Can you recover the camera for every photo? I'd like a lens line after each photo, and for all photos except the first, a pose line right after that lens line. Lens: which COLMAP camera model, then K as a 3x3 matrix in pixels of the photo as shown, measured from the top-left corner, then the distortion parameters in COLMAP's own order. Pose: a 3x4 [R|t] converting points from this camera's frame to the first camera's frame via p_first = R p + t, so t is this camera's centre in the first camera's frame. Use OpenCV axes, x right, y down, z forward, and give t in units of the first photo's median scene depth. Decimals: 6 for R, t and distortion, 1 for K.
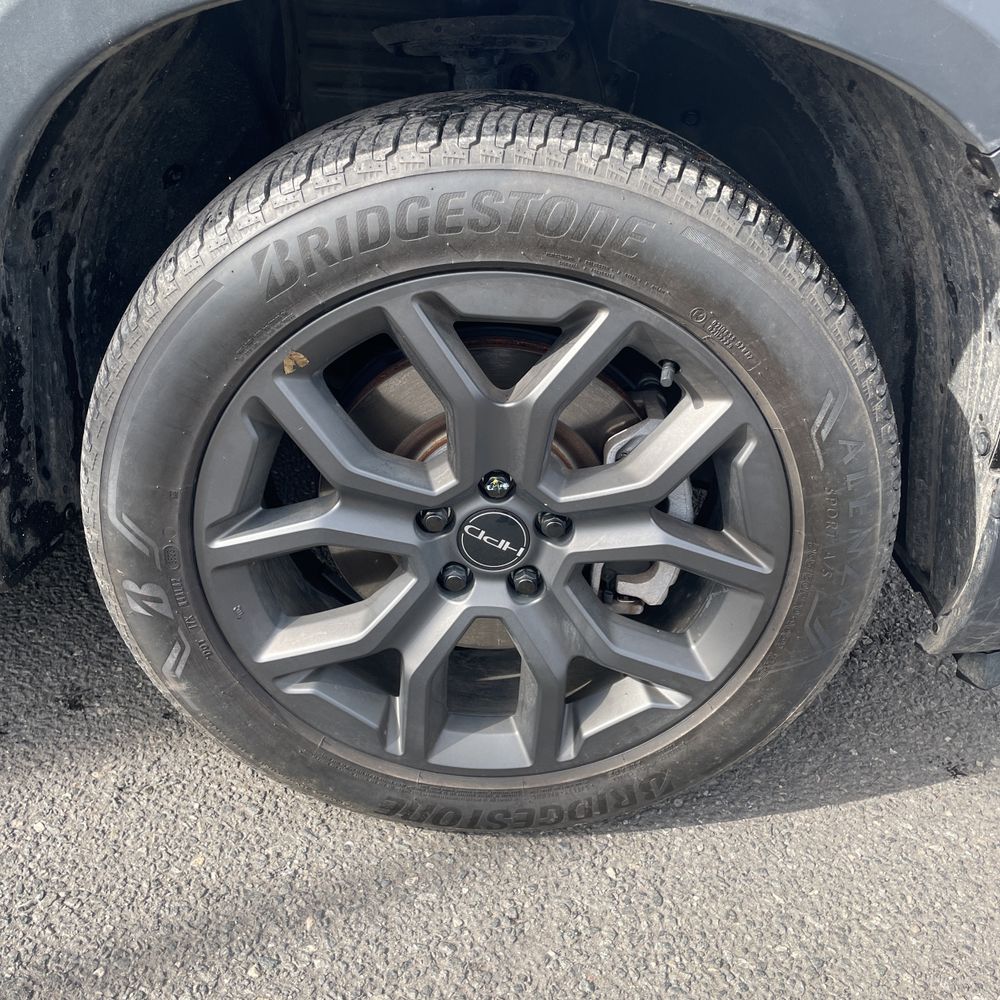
lens RADIAL K [[1020.0, 0, 528.8], [0, 1020.0, 486.0], [0, 0, 1]] dist [0.028476, 0.000000]
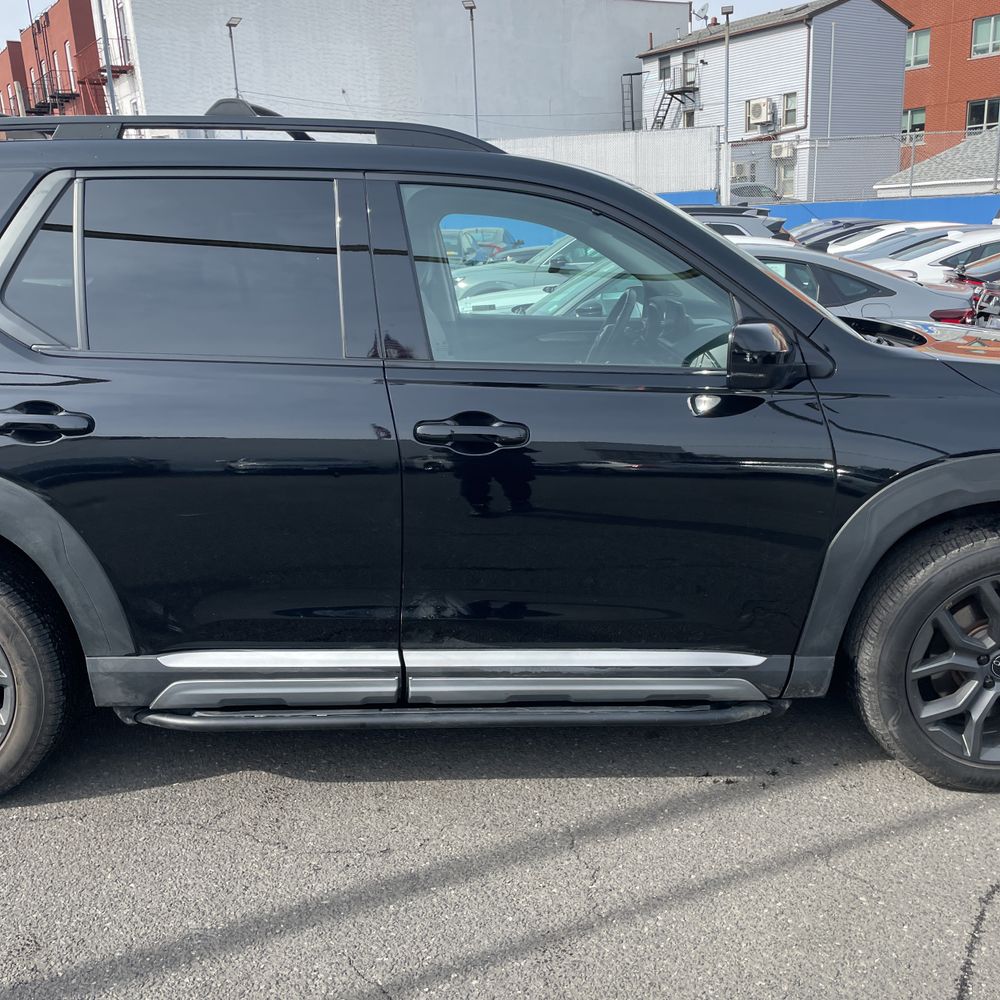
lens RADIAL K [[1020.0, 0, 528.2], [0, 1020.0, 511.2], [0, 0, 1]] dist [0.028476, 0.000000]
pose [[0.997165, -0.074656, -0.009423, -1.367821], [0.069858, 0.964987, -0.252824, 0.283541], [0.027968, 0.251449, 0.967466, -1.999885]]
